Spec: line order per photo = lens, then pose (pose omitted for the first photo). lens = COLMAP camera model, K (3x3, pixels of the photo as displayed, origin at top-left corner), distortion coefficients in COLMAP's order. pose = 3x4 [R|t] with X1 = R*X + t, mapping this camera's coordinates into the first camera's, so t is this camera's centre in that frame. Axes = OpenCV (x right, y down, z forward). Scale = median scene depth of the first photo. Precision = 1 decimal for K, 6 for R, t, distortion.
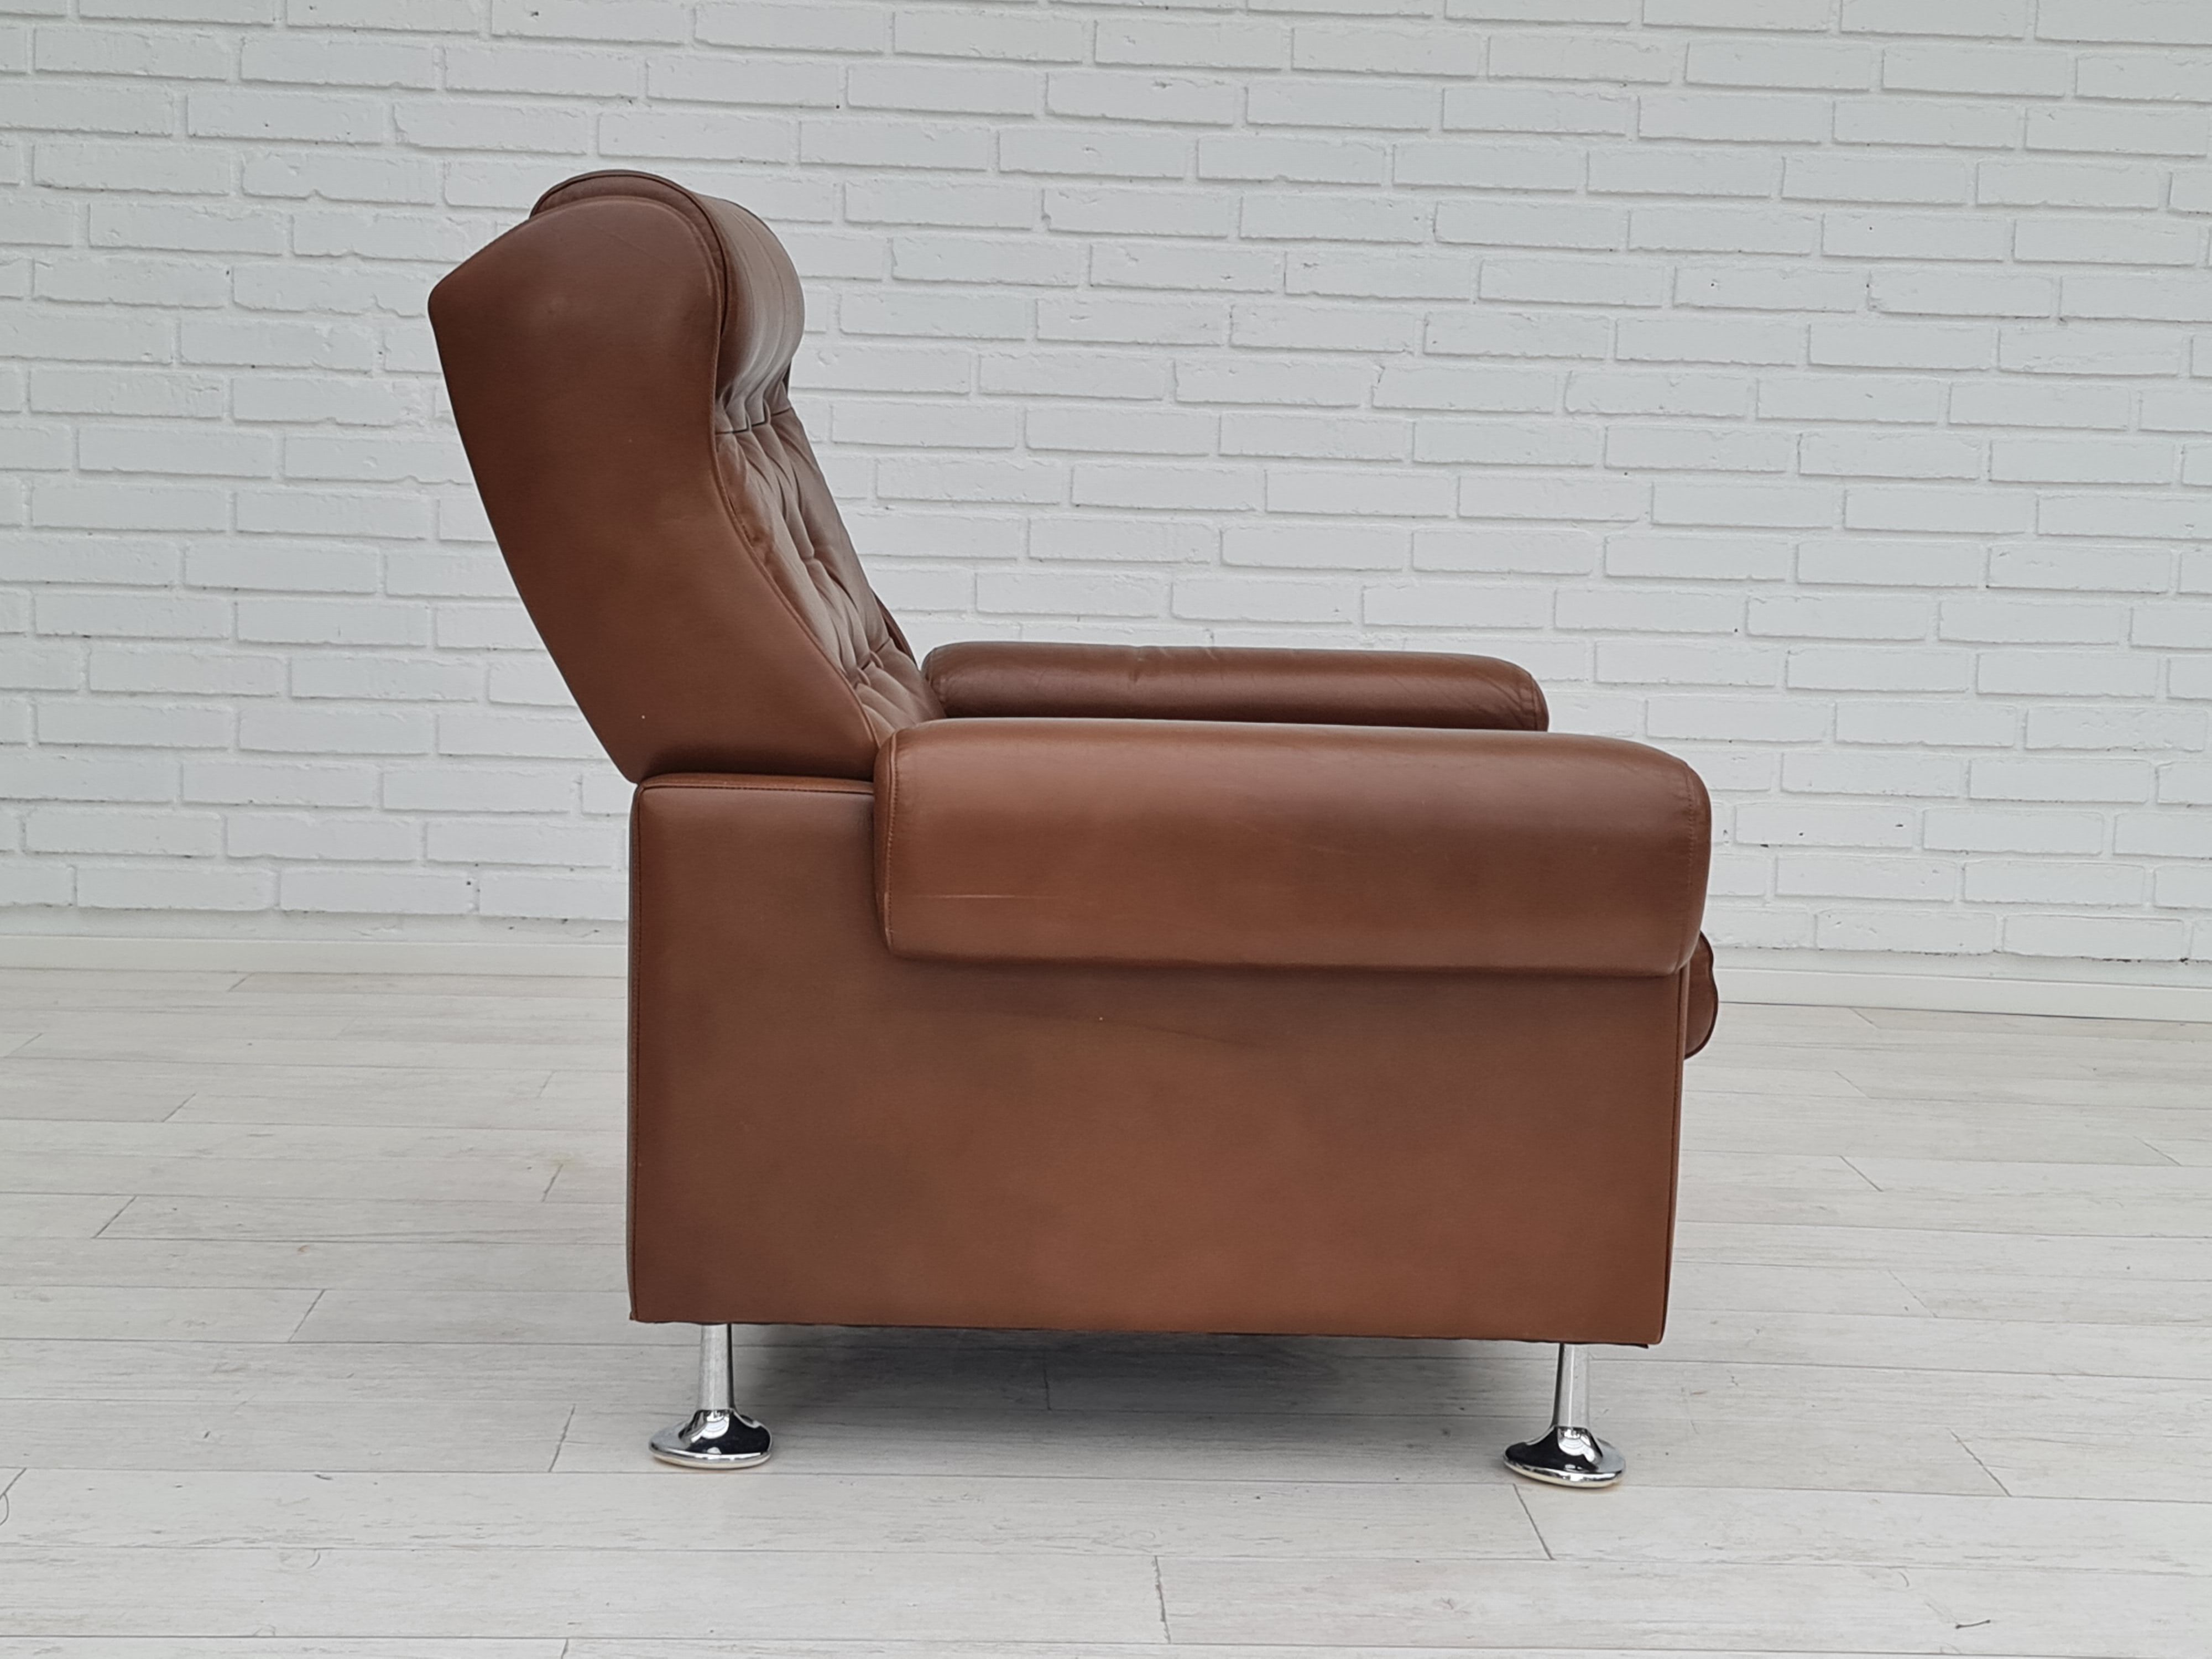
lens RADIAL K [[3142.2, 0, 1132.5], [0, 3142.2, 808.7], [0, 0, 1]] dist [0.064964, 0.000000]
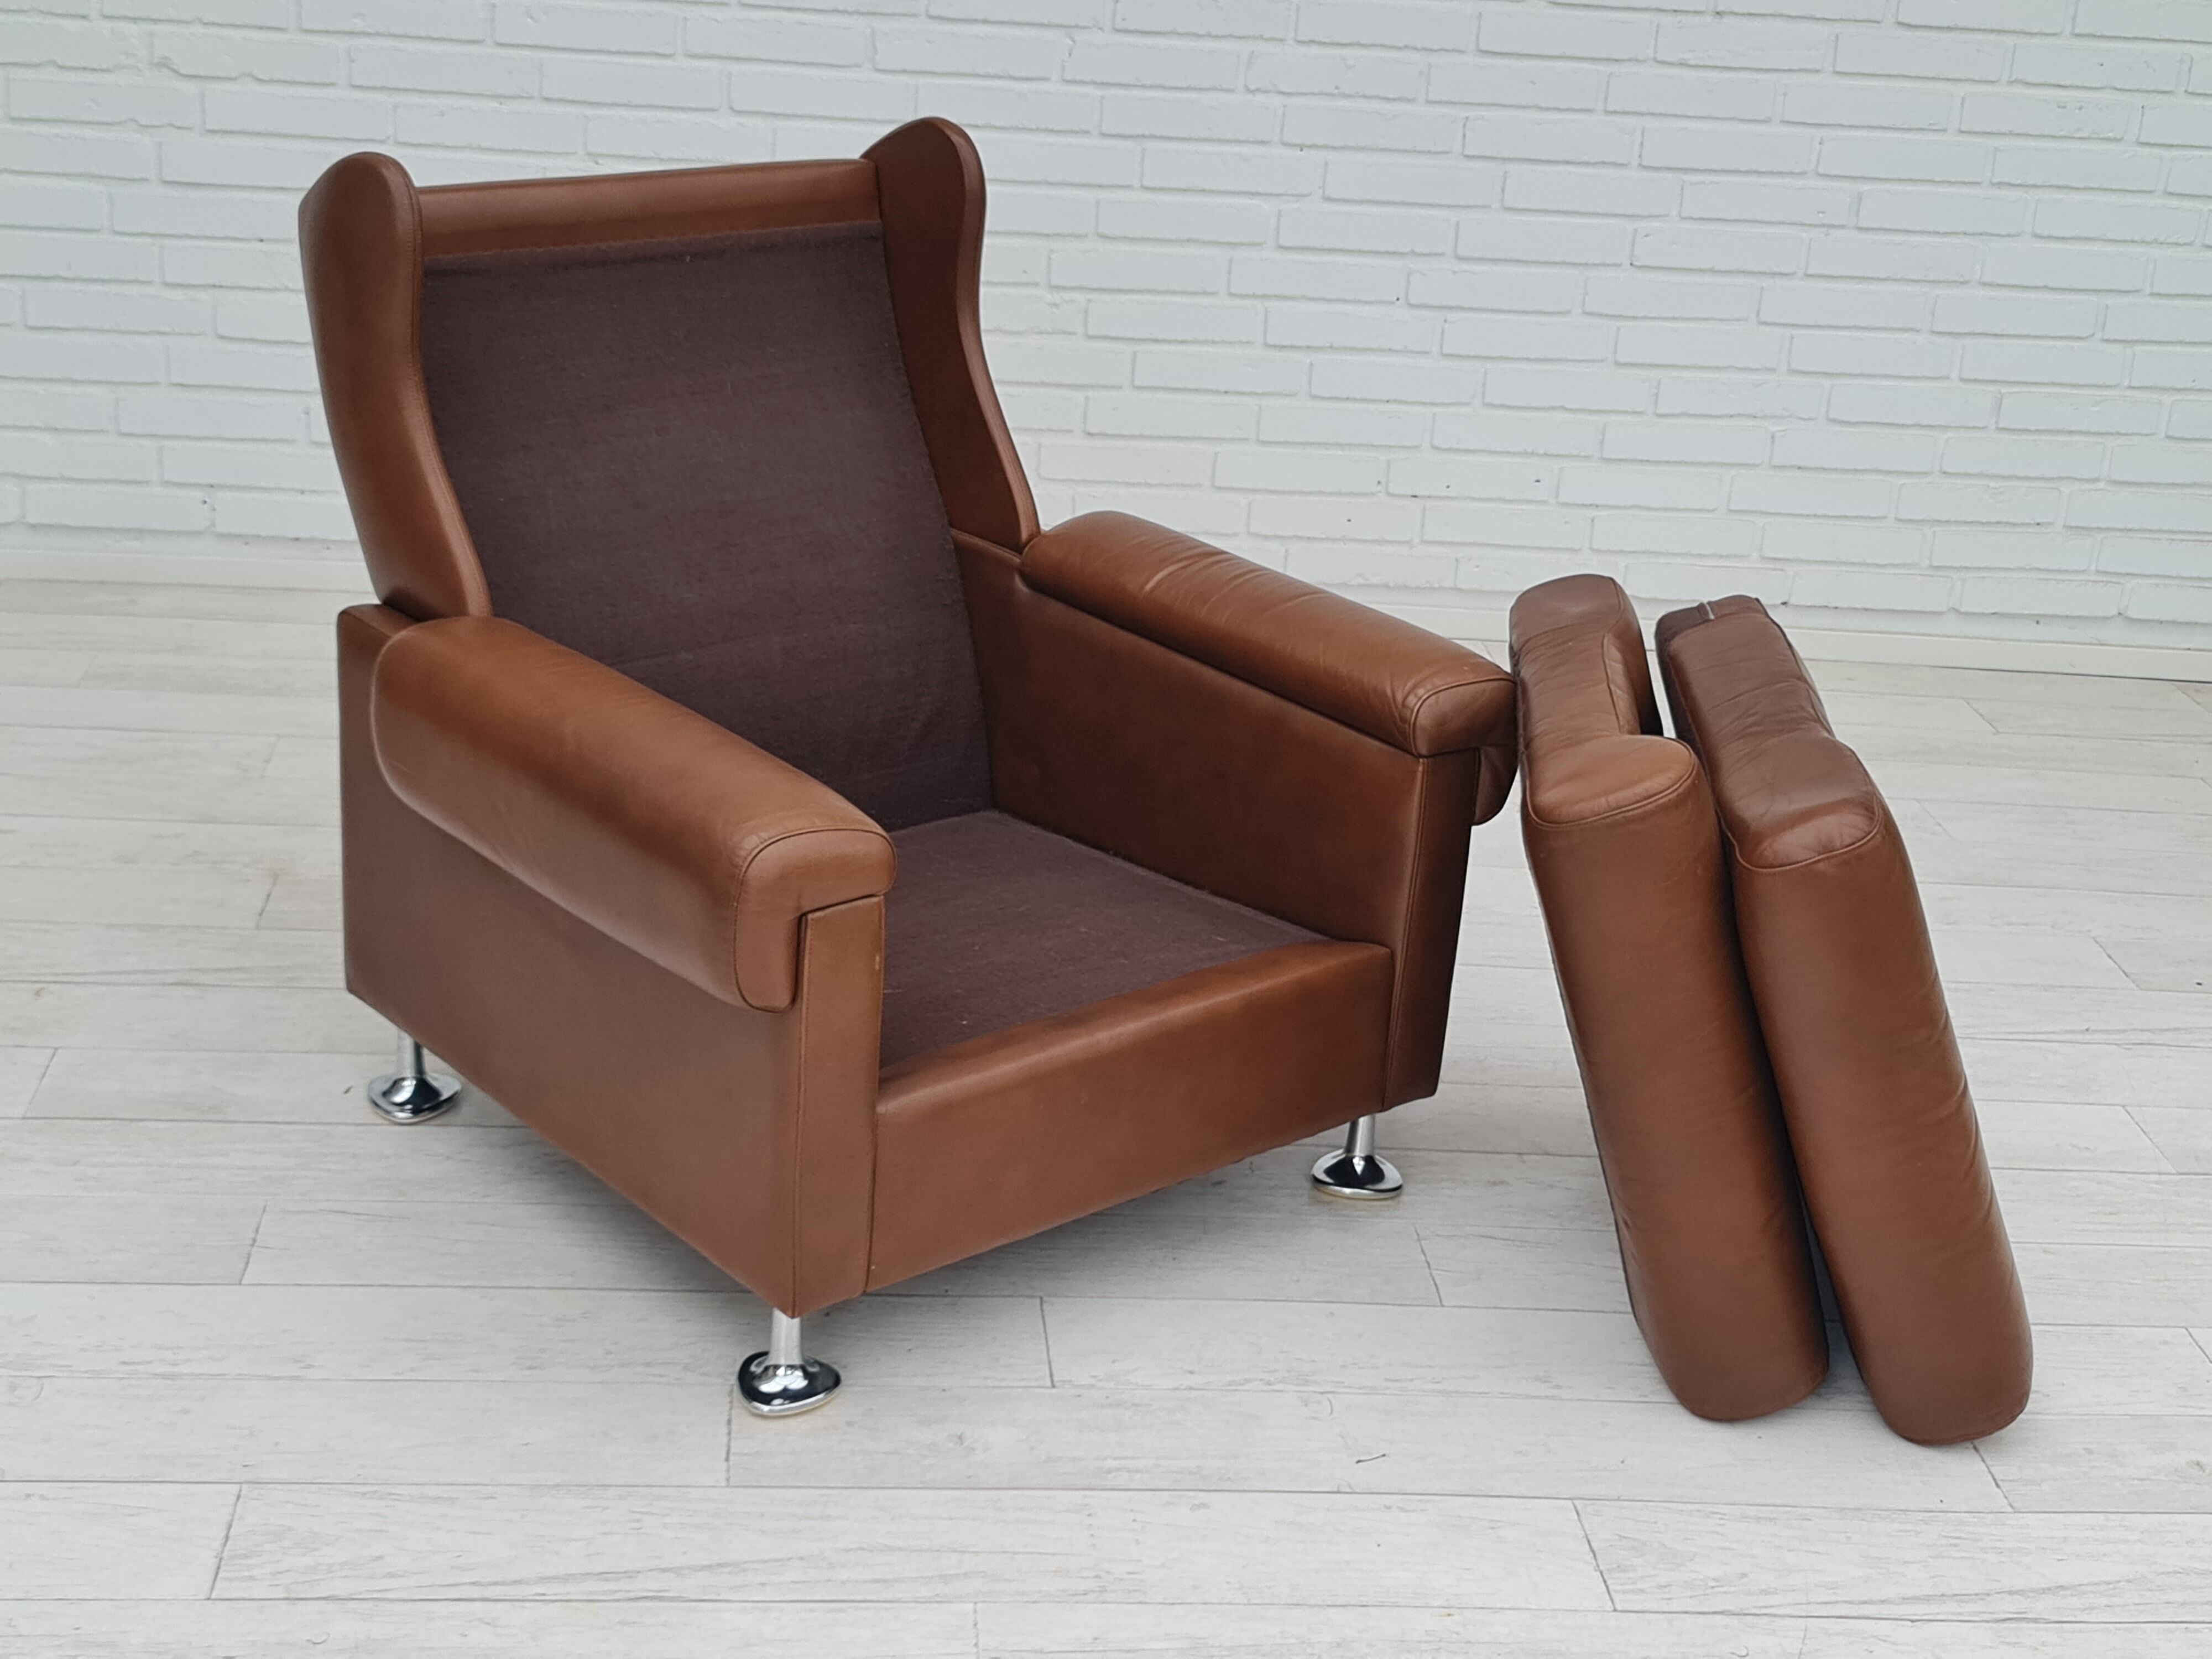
lens RADIAL K [[3142.2, 0, 1106.5], [0, 3142.2, 803.5], [0, 0, 1]] dist [0.064964, 0.000000]
pose [[0.998514, 0.023372, 0.049231, 0.045024], [-0.034514, 0.970316, 0.239364, -0.146565], [-0.042176, -0.240707, 0.969681, -0.077977]]
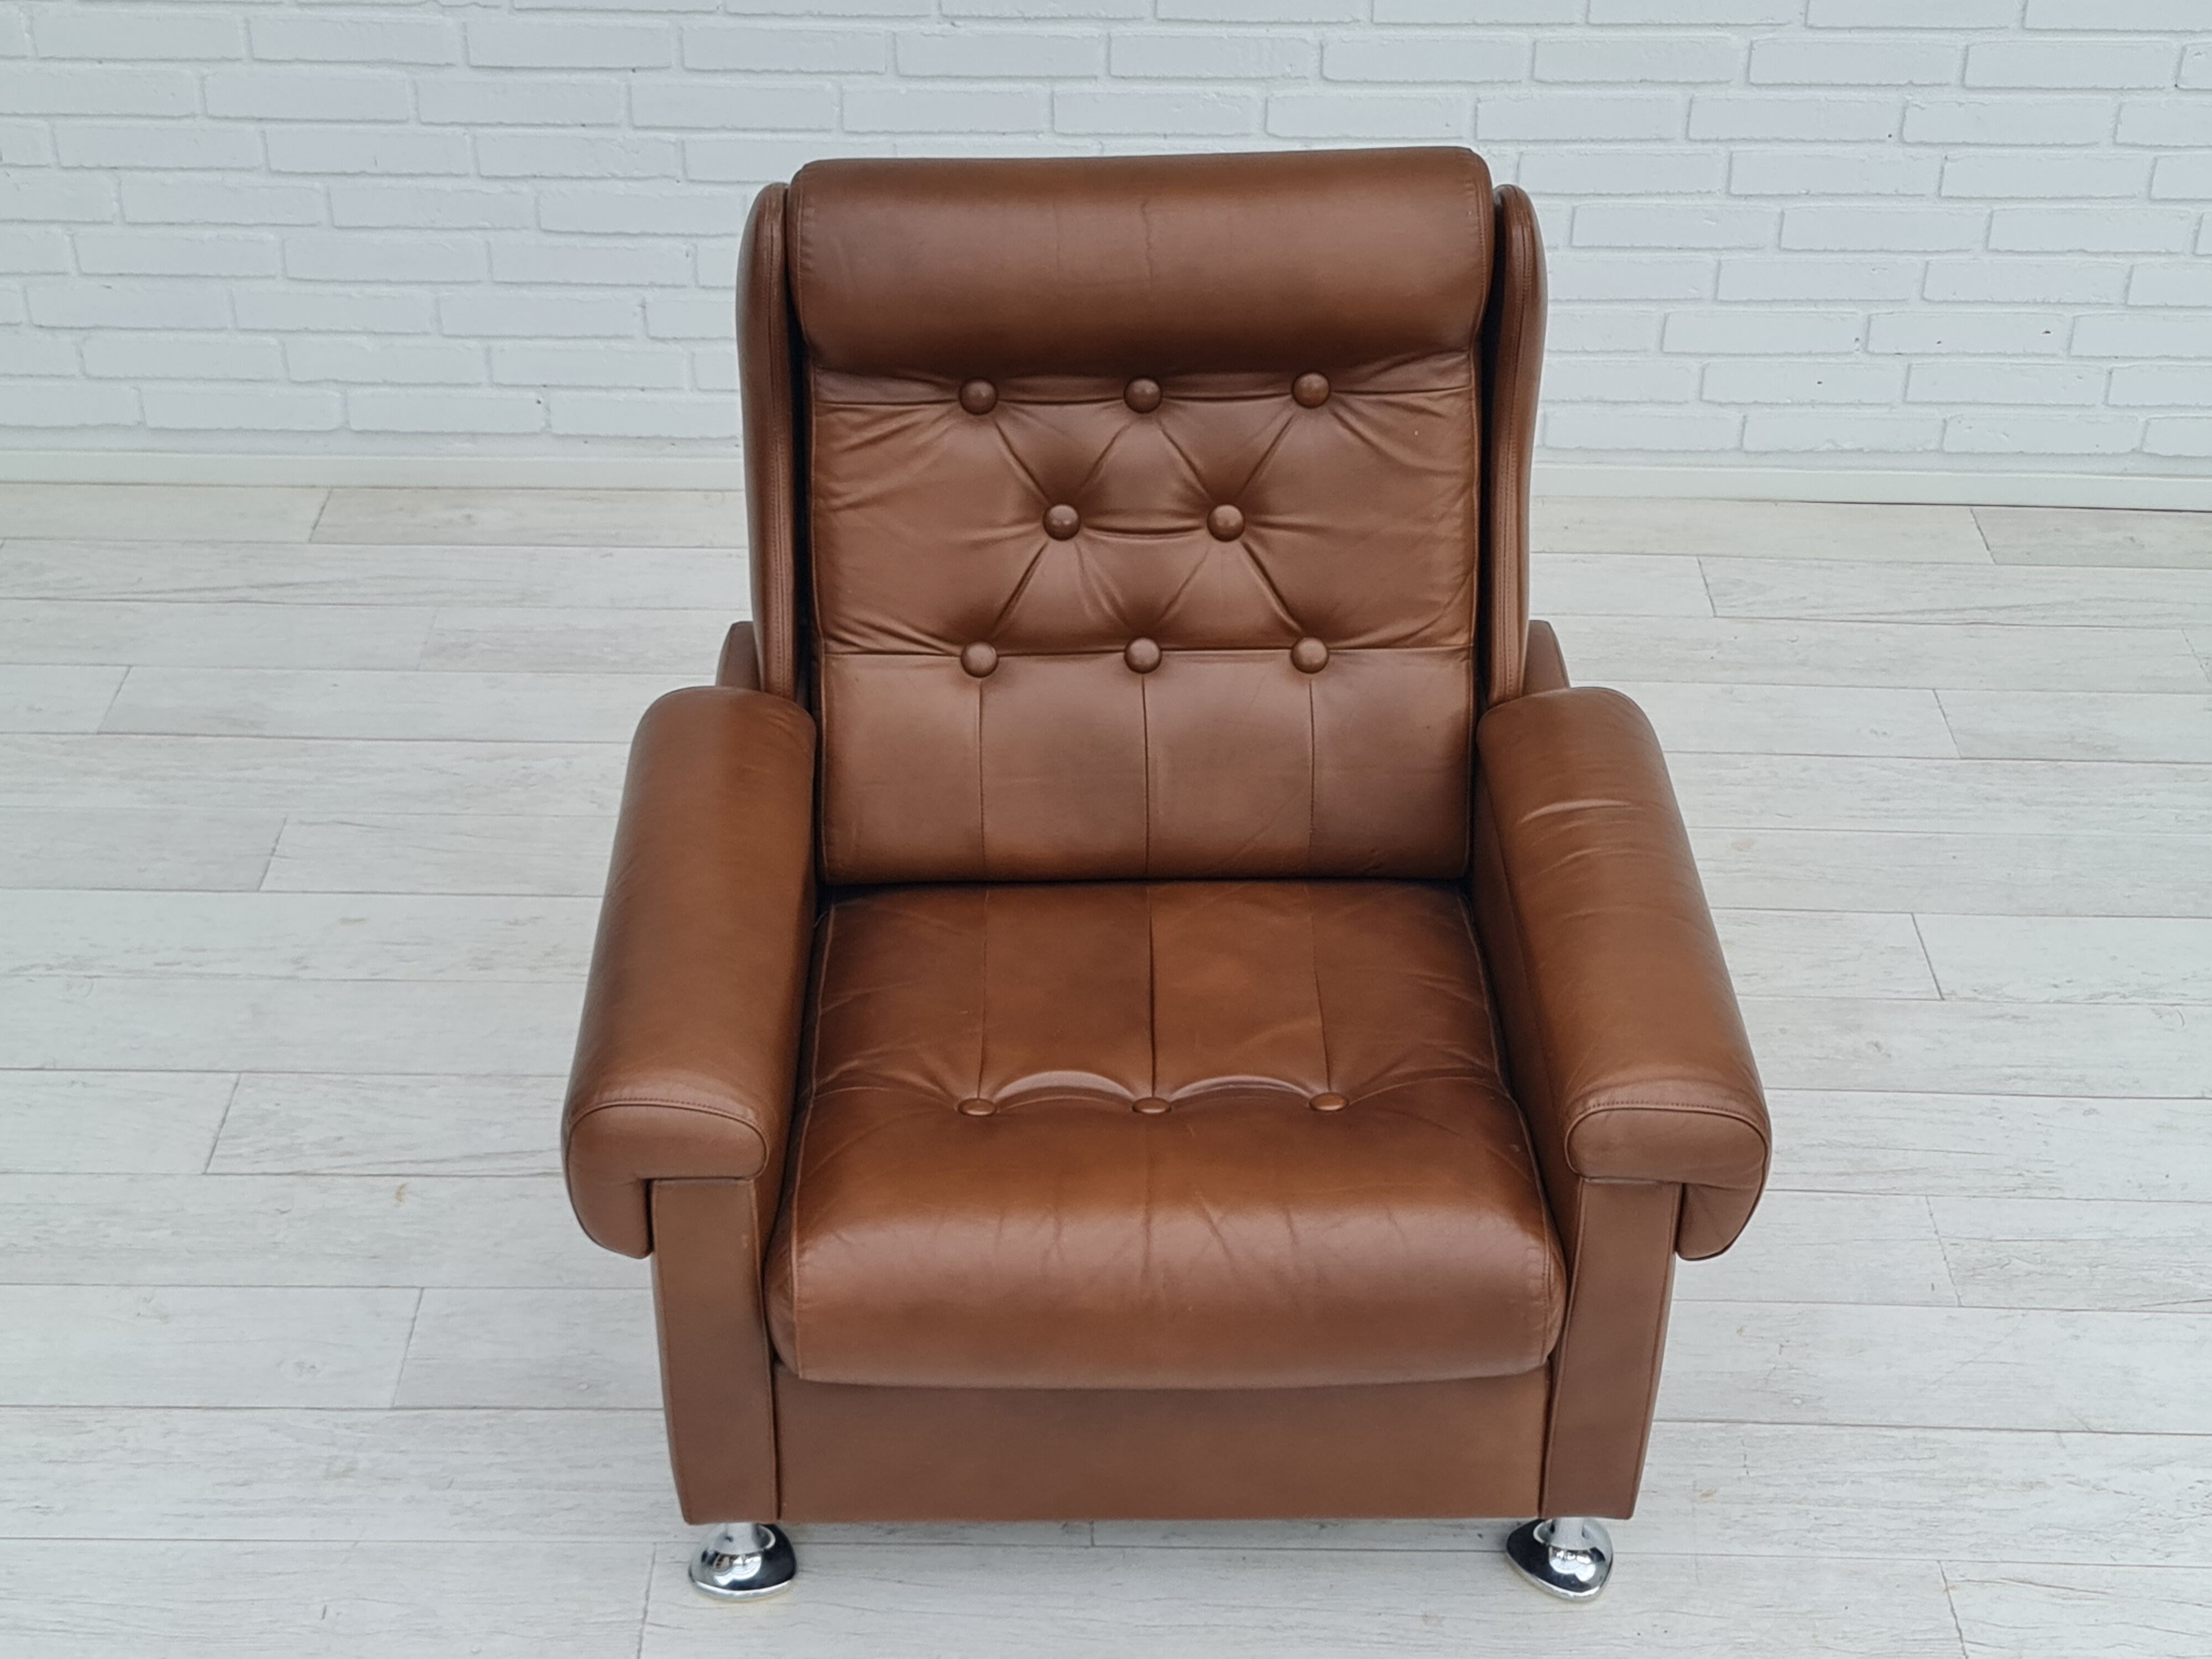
lens RADIAL K [[3142.2, 0, 1111.2], [0, 3142.2, 807.2], [0, 0, 1]] dist [0.064964, 0.000000]
pose [[0.998408, 0.013931, -0.054665, 0.020623], [0.012038, 0.894092, 0.447722, -0.301943], [0.055113, -0.447667, 0.892500, 0.088505]]
